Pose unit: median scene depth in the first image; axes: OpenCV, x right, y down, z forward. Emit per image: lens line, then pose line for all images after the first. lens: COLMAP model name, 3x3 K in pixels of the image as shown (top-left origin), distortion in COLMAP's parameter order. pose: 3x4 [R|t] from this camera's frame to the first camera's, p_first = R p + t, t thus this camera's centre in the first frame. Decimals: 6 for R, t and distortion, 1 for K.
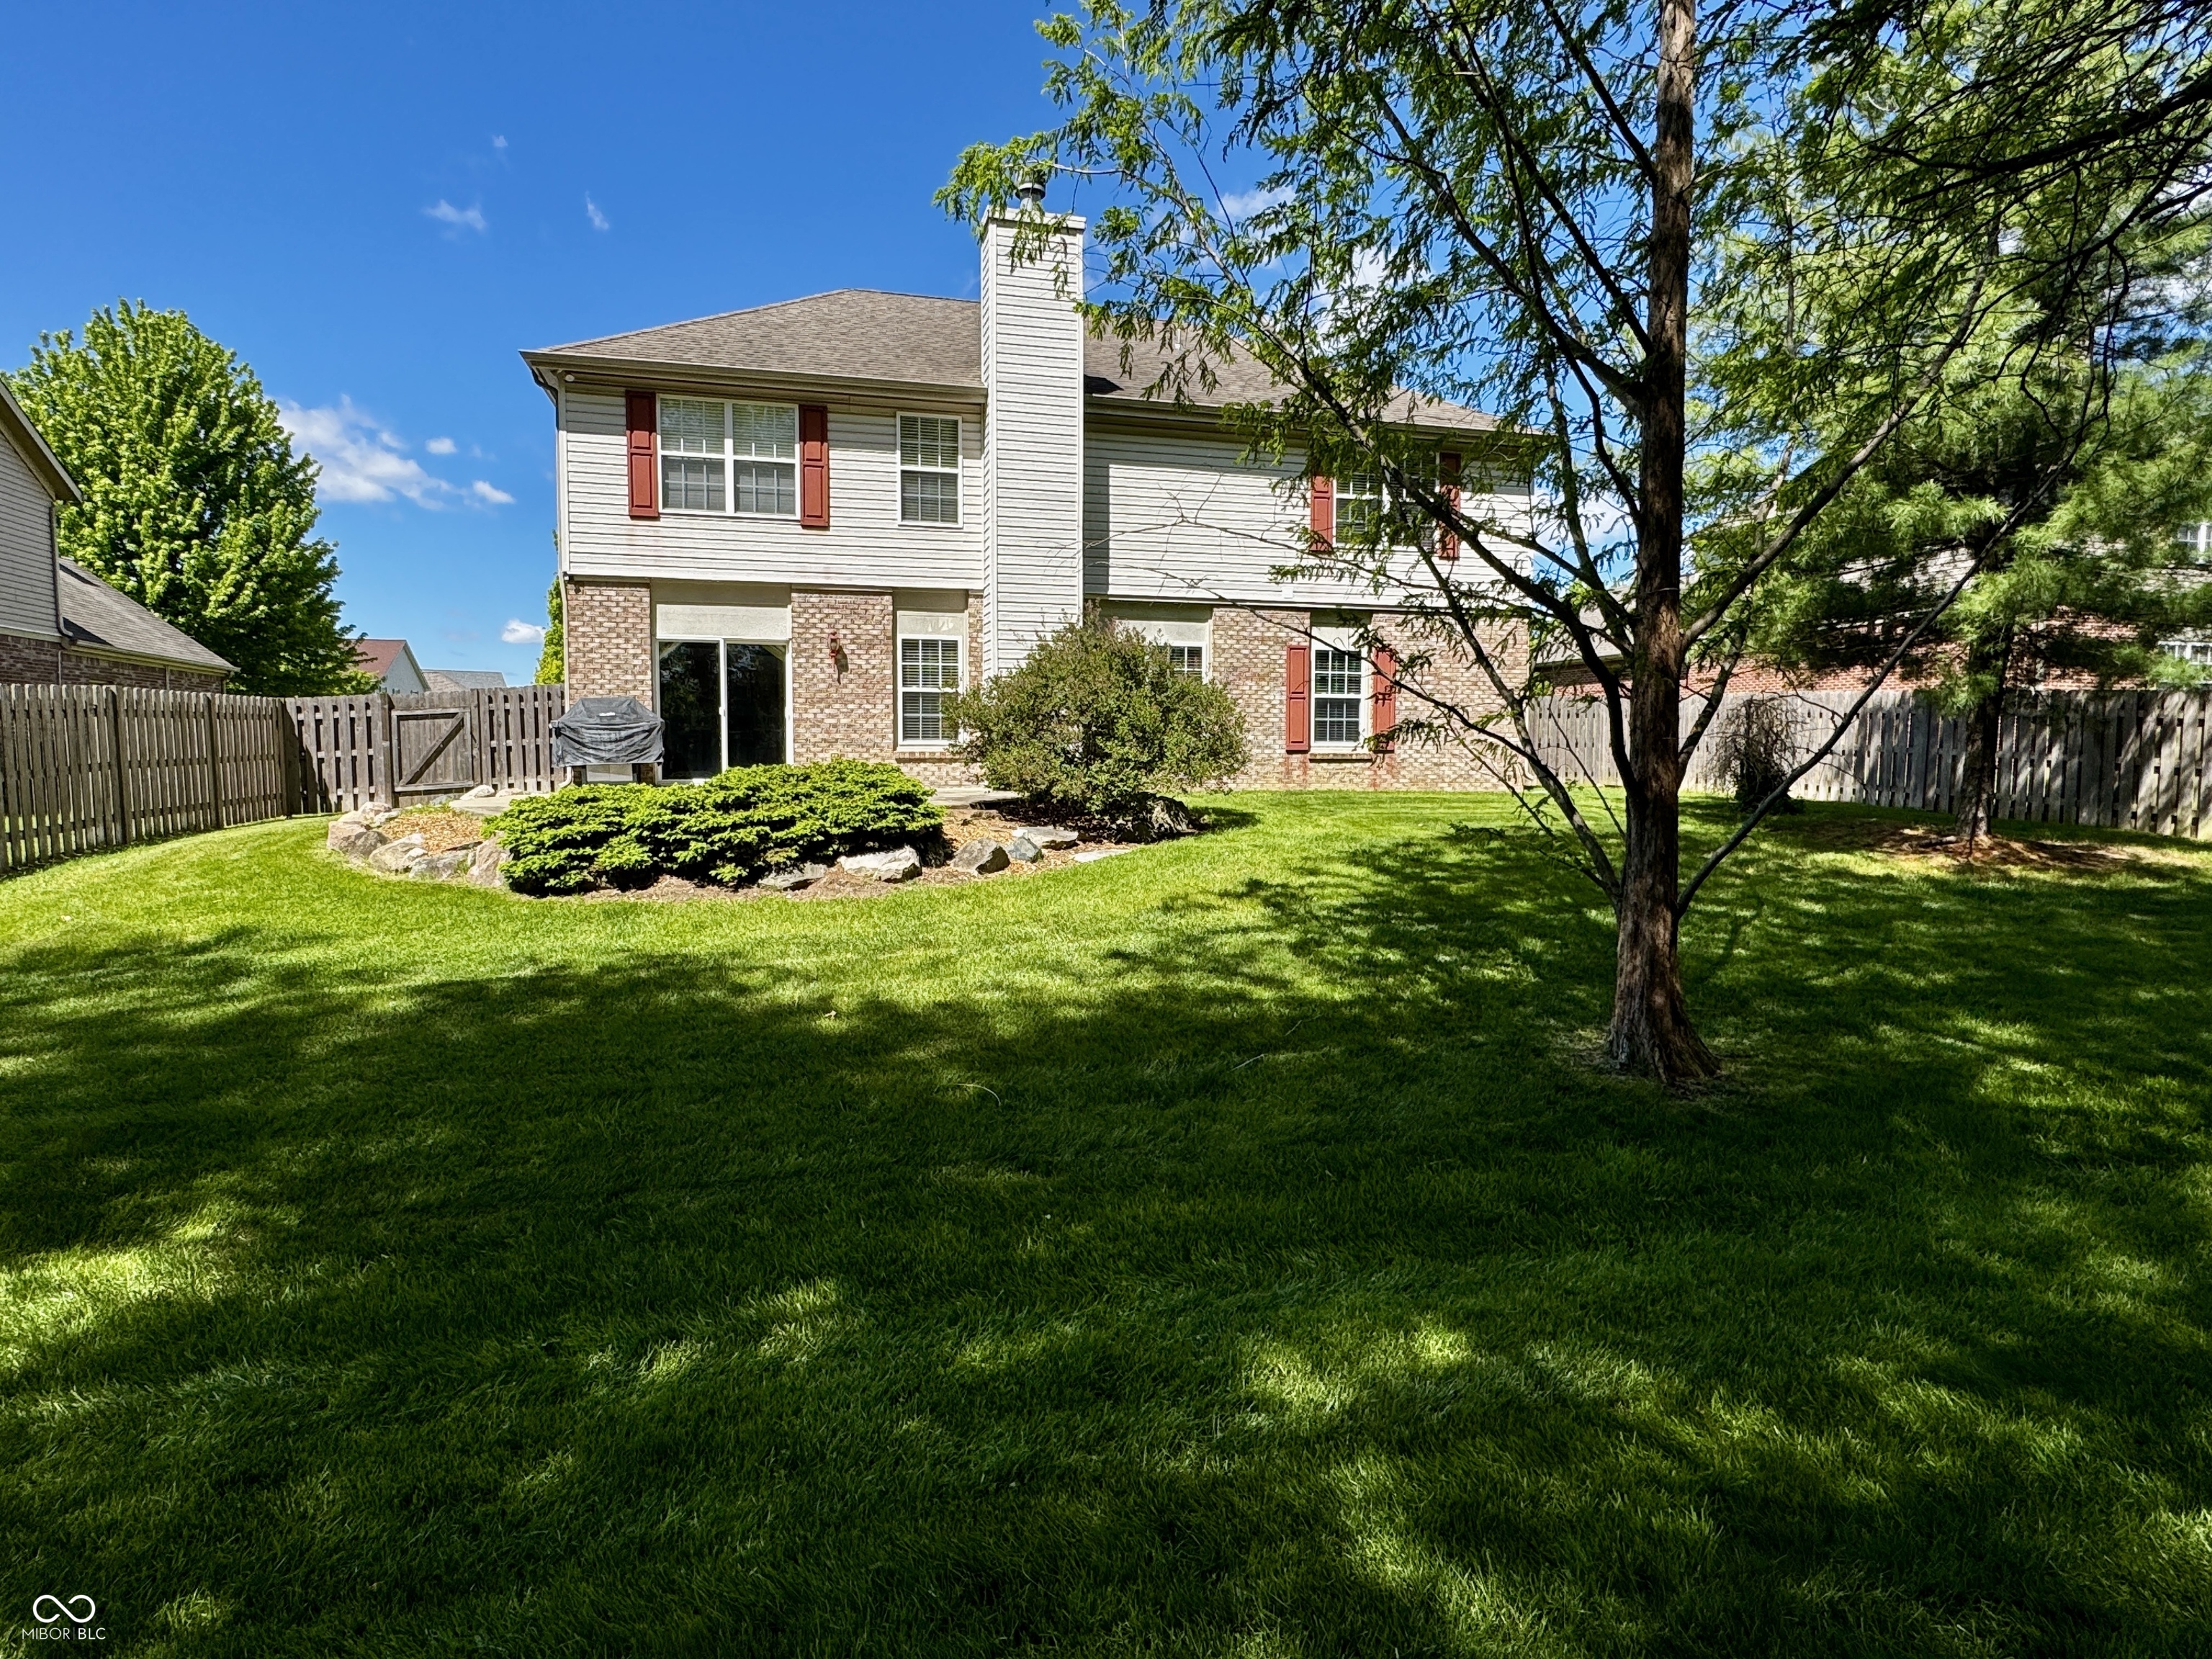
lens RADIAL K [[1195.7, 0, 1099.6], [0, 1195.7, 833.1], [0, 0, 1]] dist [-0.001275, 0.000224]
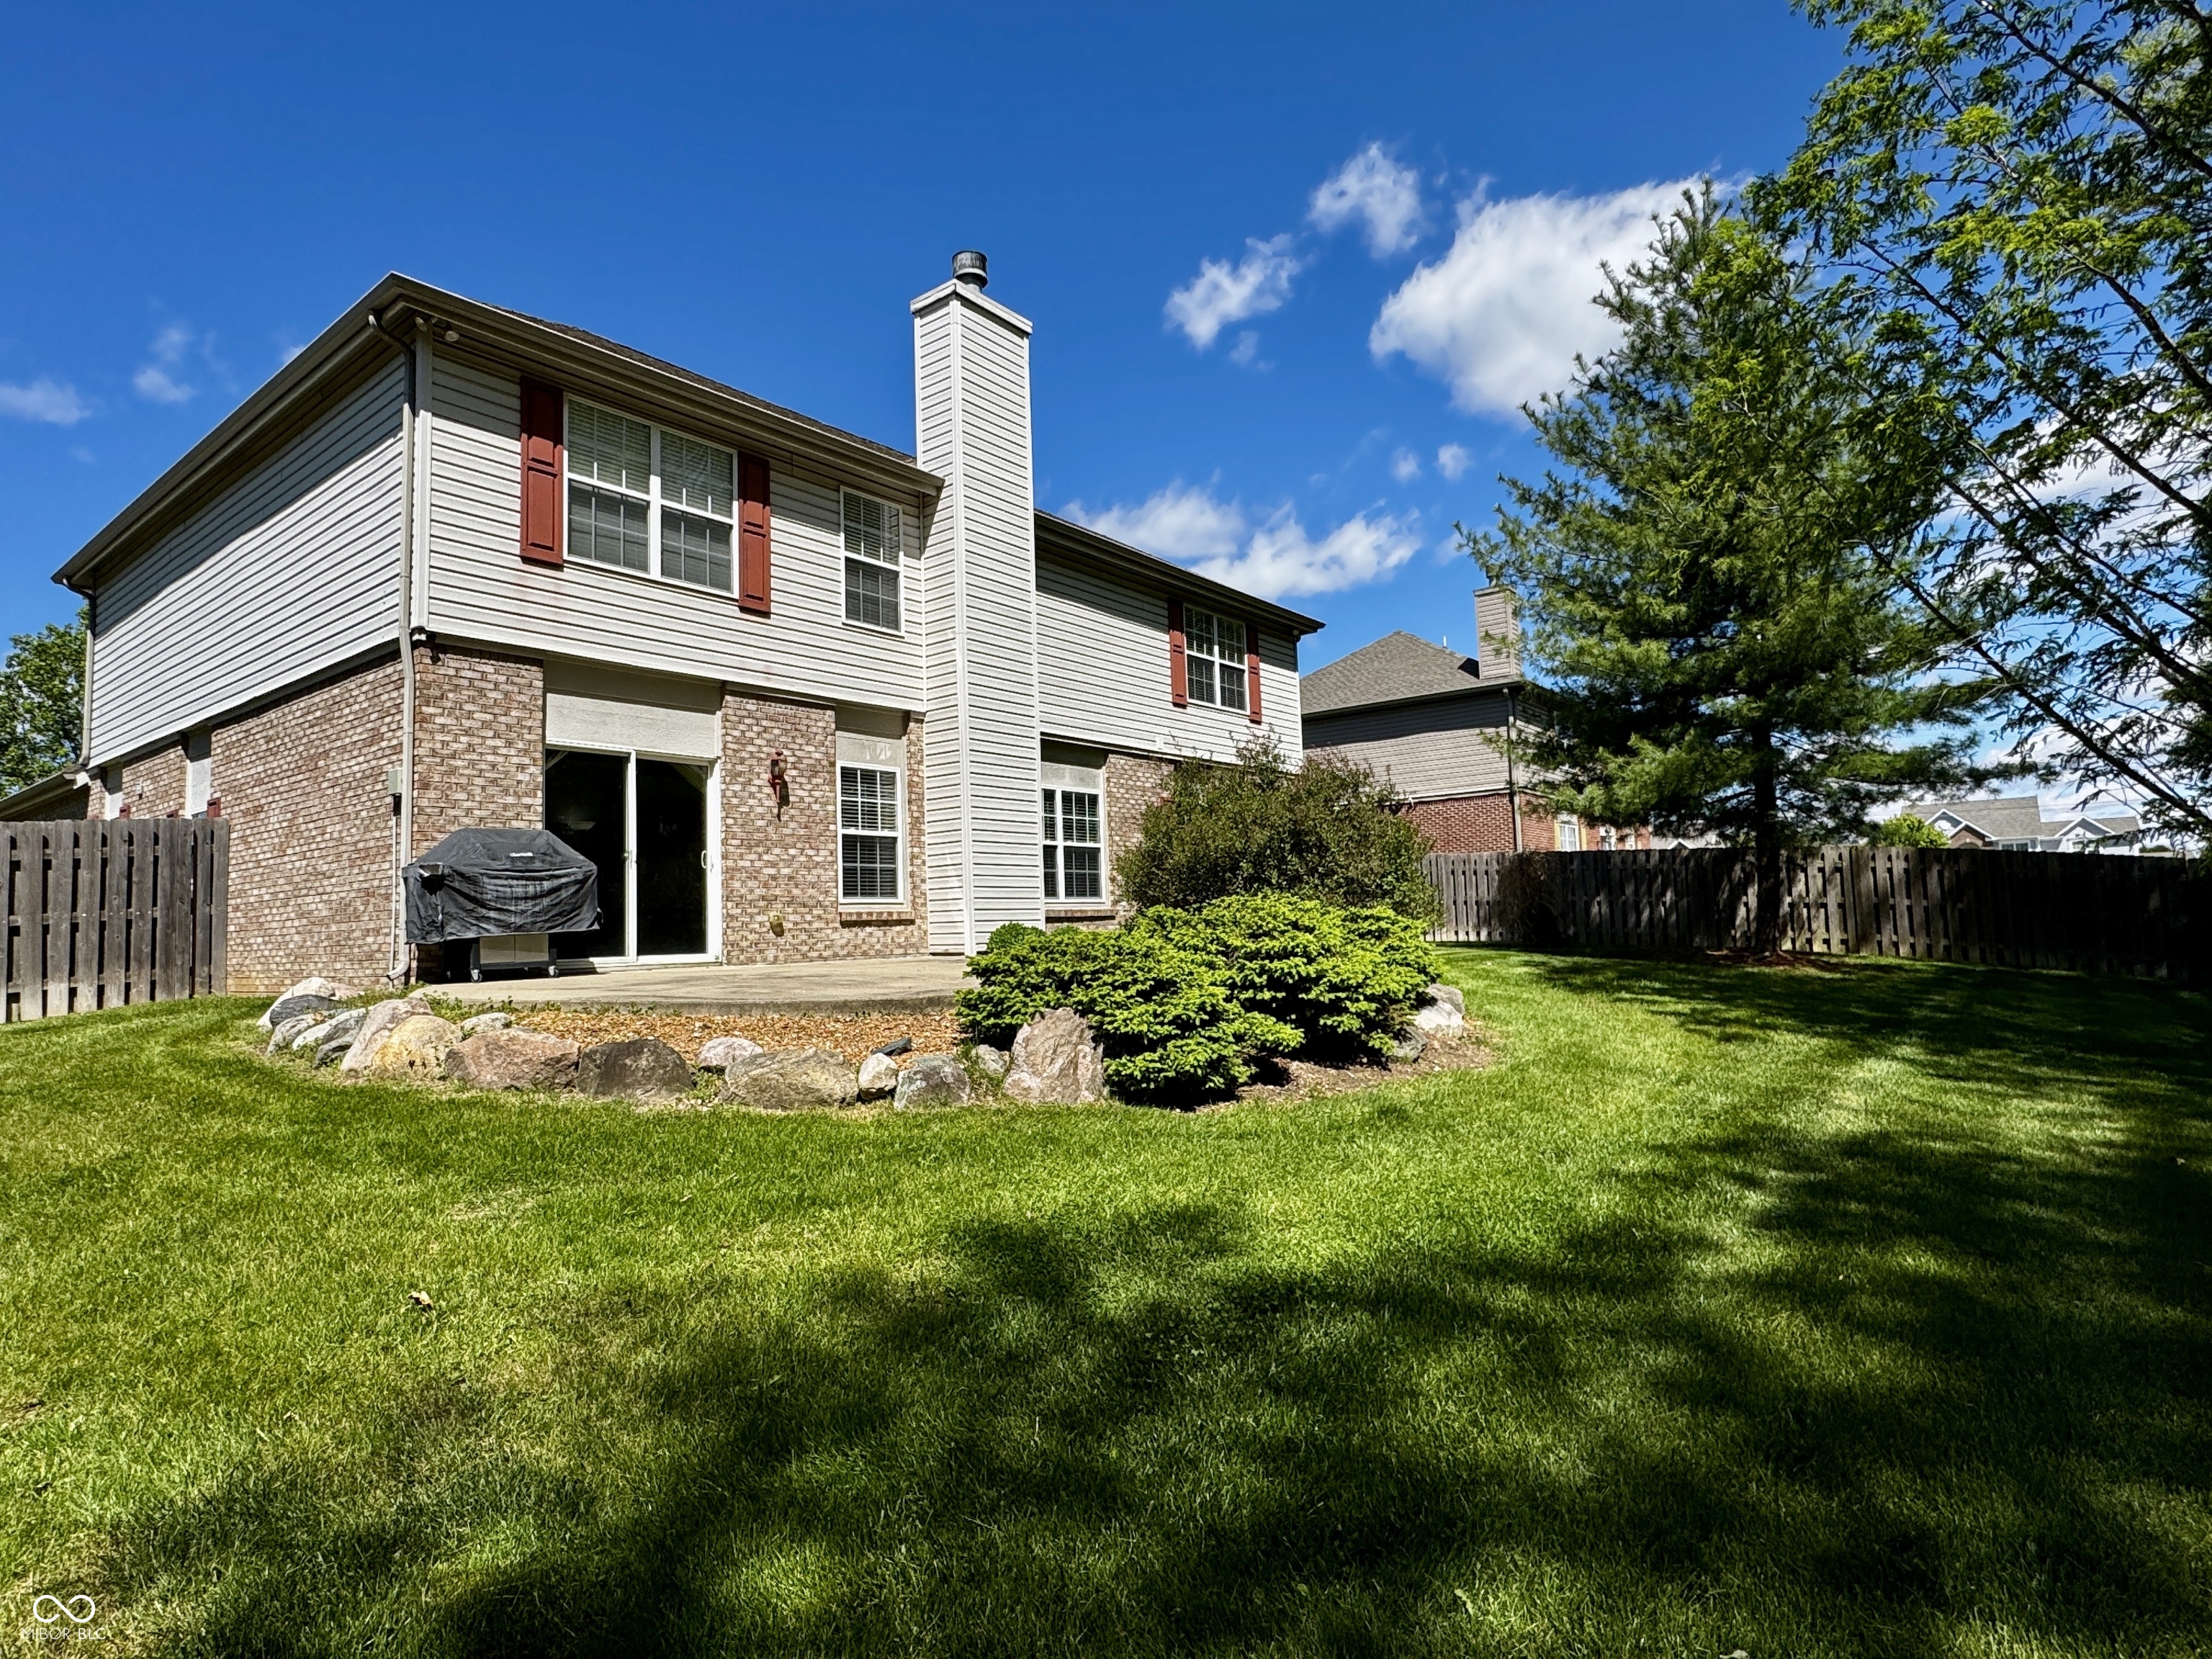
lens RADIAL K [[1195.7, 0, 1104.2], [0, 1195.7, 831.8], [0, 0, 1]] dist [-0.001275, 0.000224]
pose [[0.805775, 0.020699, 0.591861, -0.500703], [0.073644, 0.988130, -0.134819, -0.004191], [-0.587626, 0.152220, 0.794686, 0.301543]]
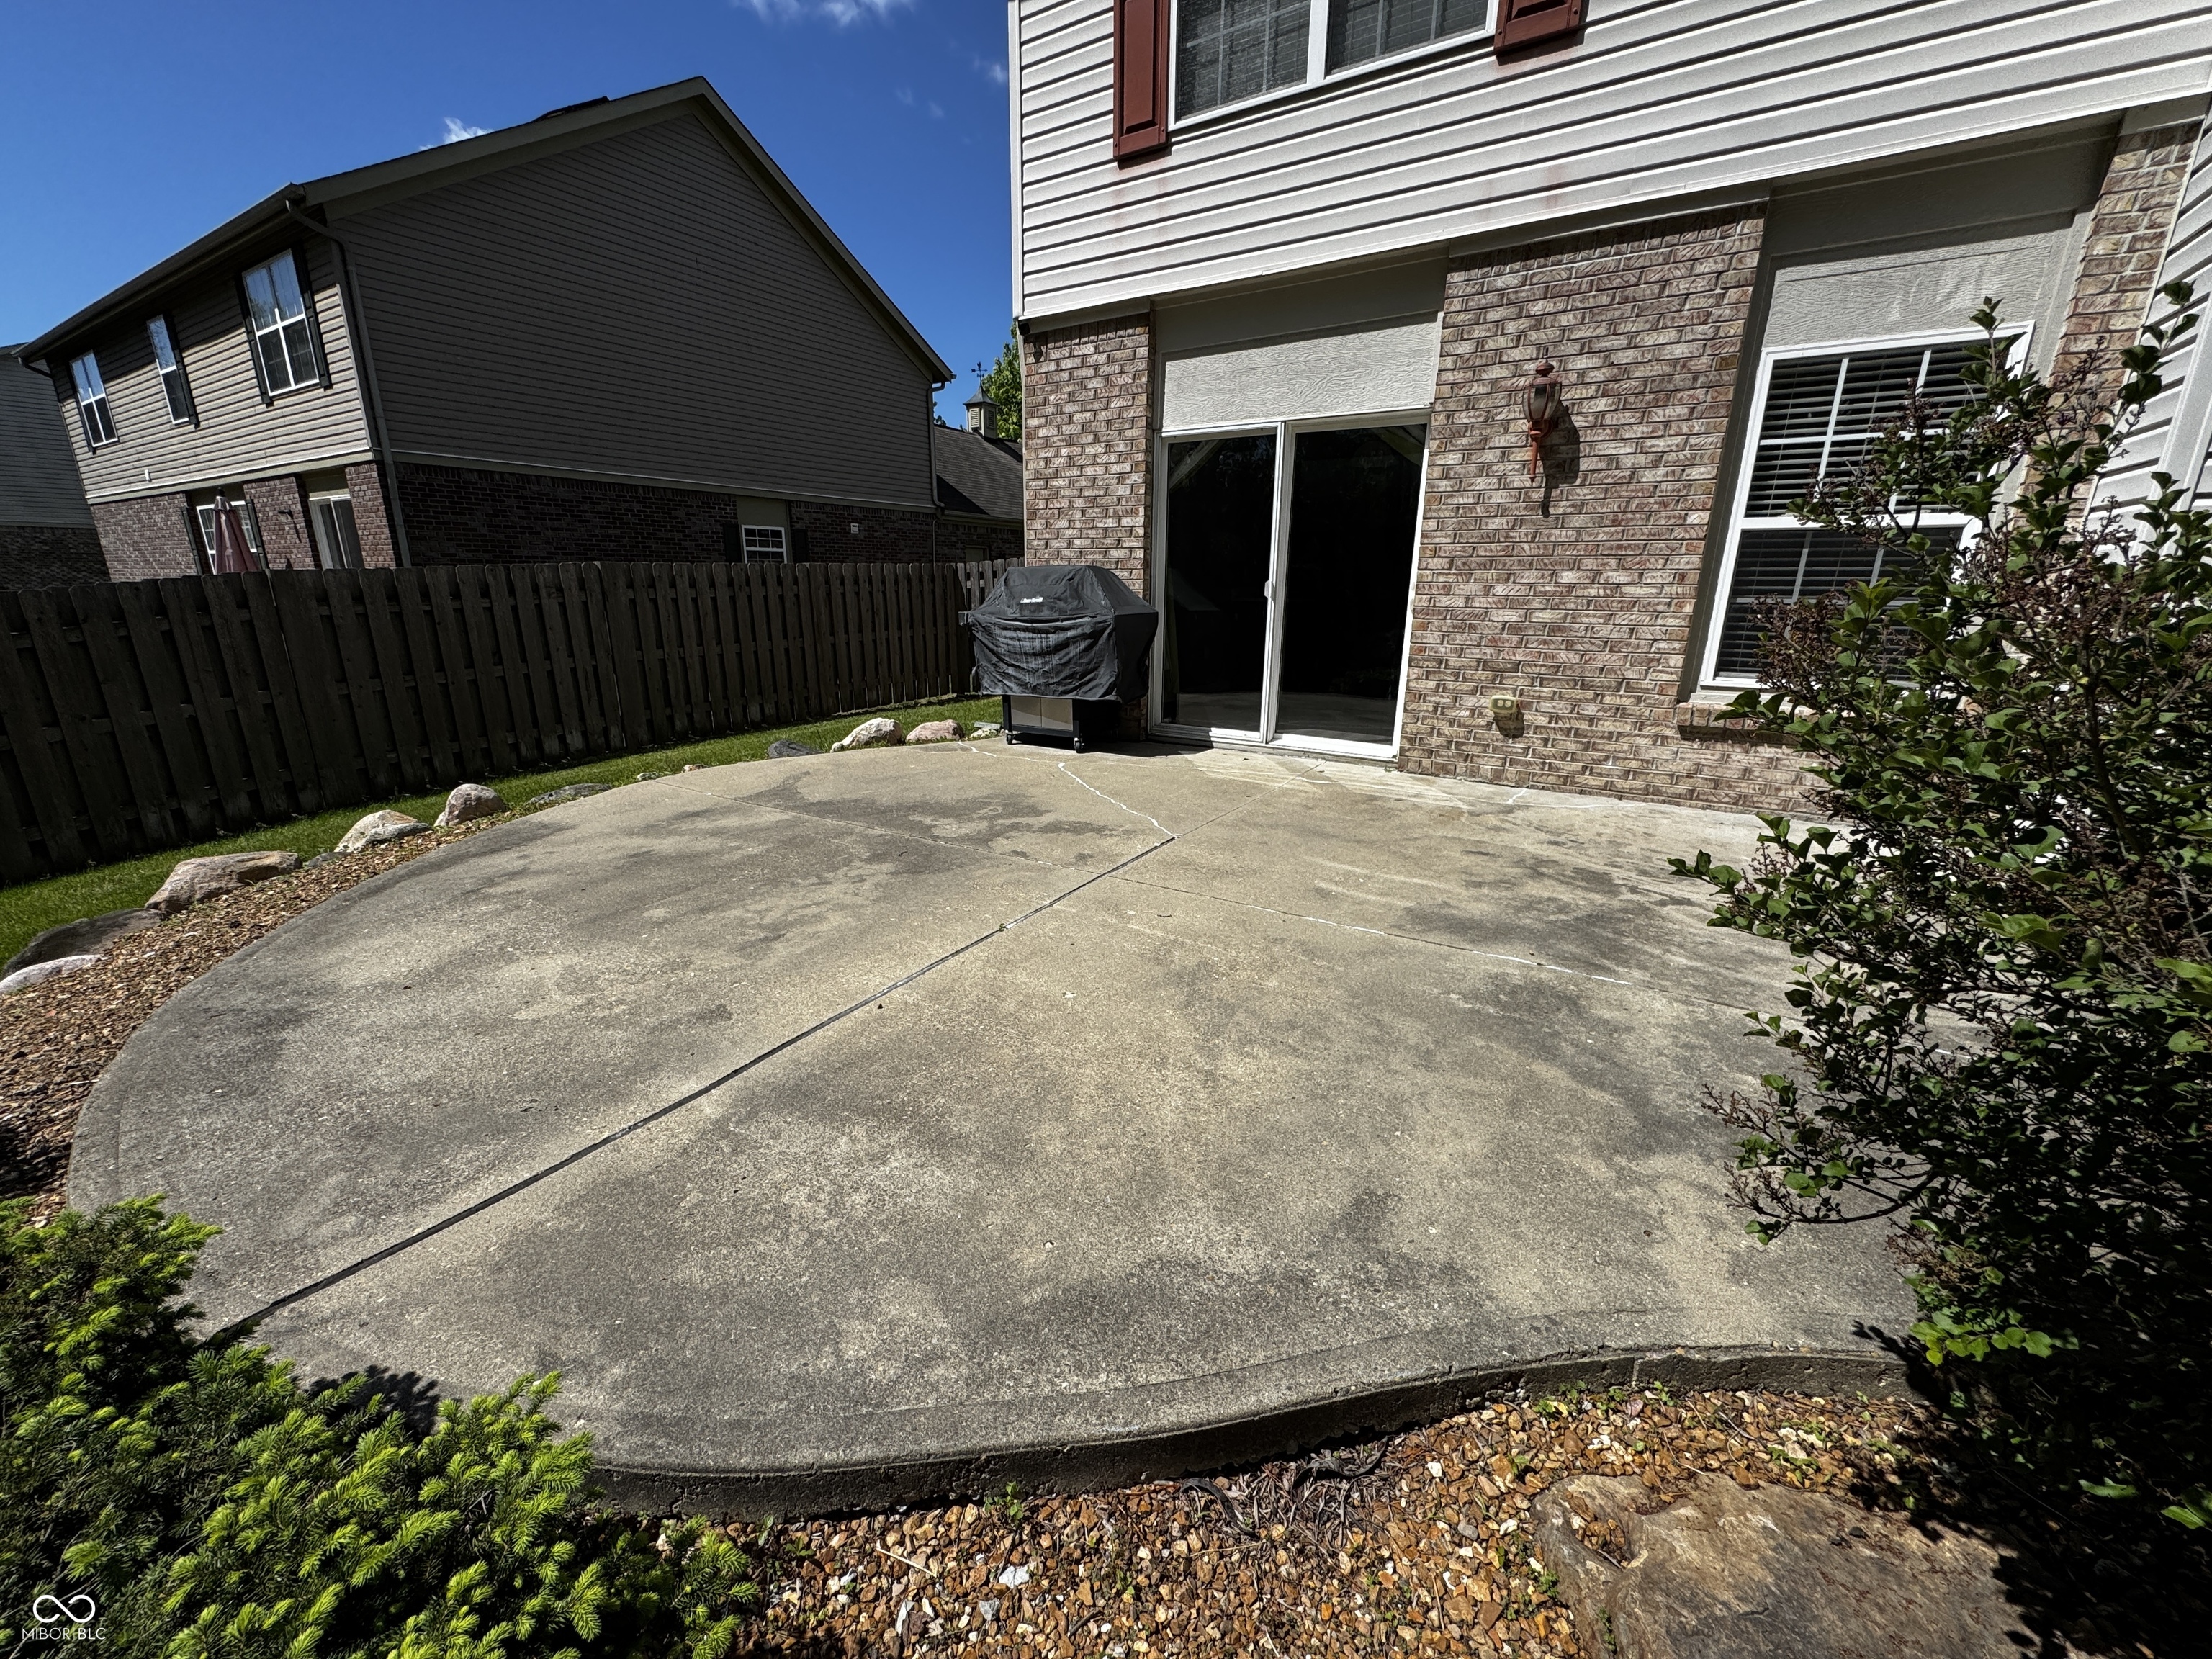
lens RADIAL K [[881.9, 0, 1111.1], [0, 881.9, 828.1], [0, 0, 1]] dist [0.000430, -0.000039]
pose [[0.664141, 0.204536, -0.719084, -0.089219], [-0.055797, 0.972726, 0.225148, -0.085255], [0.745522, -0.109407, 0.657439, 0.714128]]
